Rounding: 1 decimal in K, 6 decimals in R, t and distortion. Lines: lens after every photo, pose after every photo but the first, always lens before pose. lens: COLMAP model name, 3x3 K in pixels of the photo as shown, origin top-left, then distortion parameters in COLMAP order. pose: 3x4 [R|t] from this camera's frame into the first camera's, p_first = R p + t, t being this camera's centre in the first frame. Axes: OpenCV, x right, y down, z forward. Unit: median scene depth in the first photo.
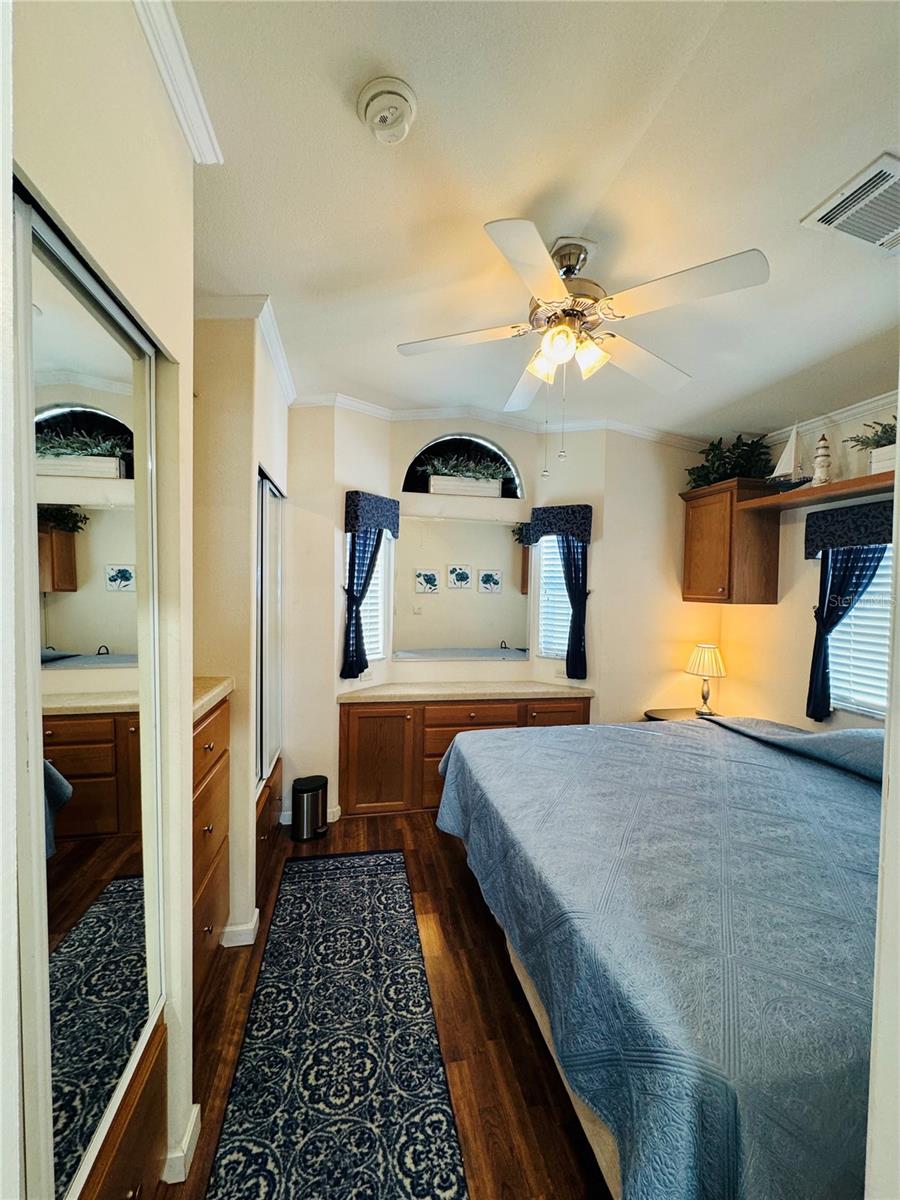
lens RADIAL K [[481.2, 0, 450.5], [0, 481.2, 599.9], [0, 0, 1]] dist [-0.003877, 0.000739]
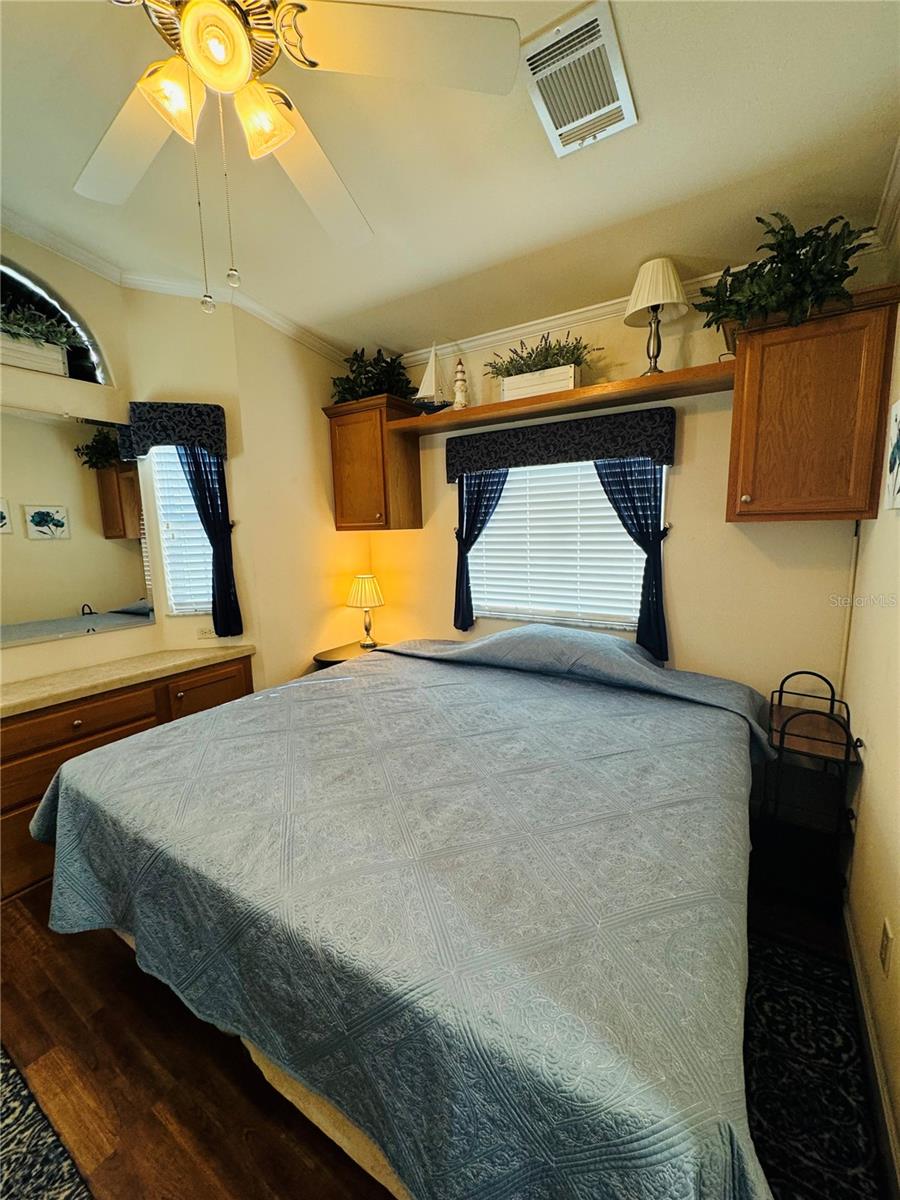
lens RADIAL K [[481.2, 0, 449.8], [0, 481.2, 600.5], [0, 0, 1]] dist [-0.003877, 0.000739]
pose [[0.696949, -0.142902, 0.702738, -0.037245], [0.059280, 0.988071, 0.142133, 0.019202], [-0.714666, -0.057401, 0.697106, 0.233562]]
